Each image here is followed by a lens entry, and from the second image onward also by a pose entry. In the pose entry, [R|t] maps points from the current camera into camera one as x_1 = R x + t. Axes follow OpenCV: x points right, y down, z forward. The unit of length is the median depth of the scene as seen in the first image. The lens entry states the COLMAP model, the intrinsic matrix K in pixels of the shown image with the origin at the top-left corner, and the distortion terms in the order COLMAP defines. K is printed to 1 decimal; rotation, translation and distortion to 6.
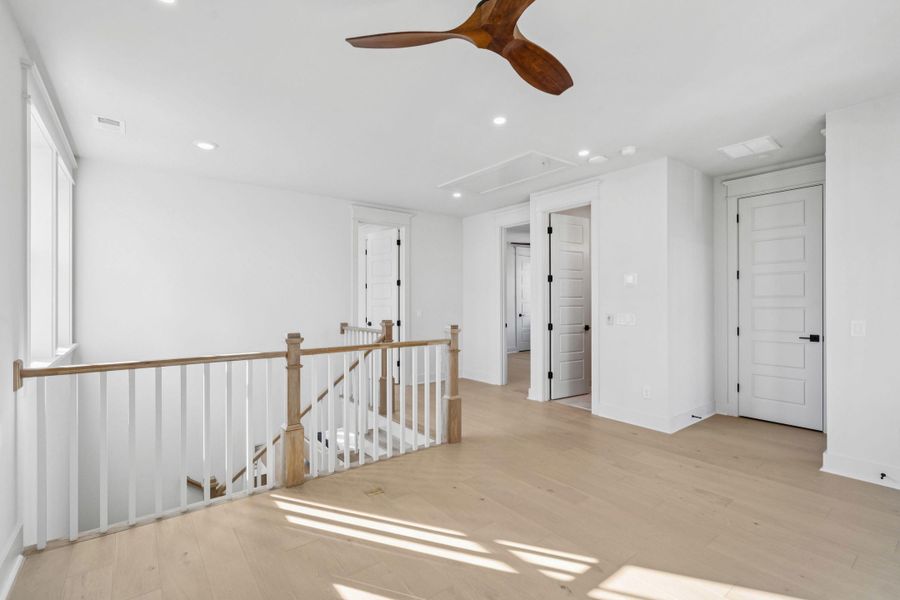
lens RADIAL K [[410.0, 0, 448.2], [0, 410.0, 298.8], [0, 0, 1]] dist [-0.002511, 0.001465]
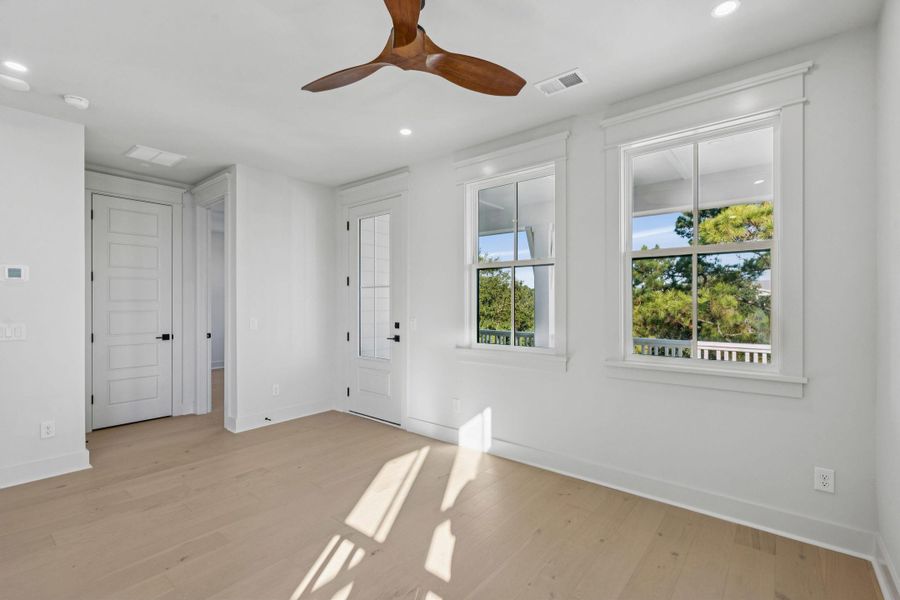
lens RADIAL K [[410.0, 0, 446.1], [0, 410.0, 302.2], [0, 0, 1]] dist [-0.002511, 0.001465]
pose [[-0.221982, 0.005138, 0.975037, -0.431978], [-0.003079, 0.999977, -0.005970, 0.002986], [-0.975046, -0.004327, -0.221961, 0.517183]]
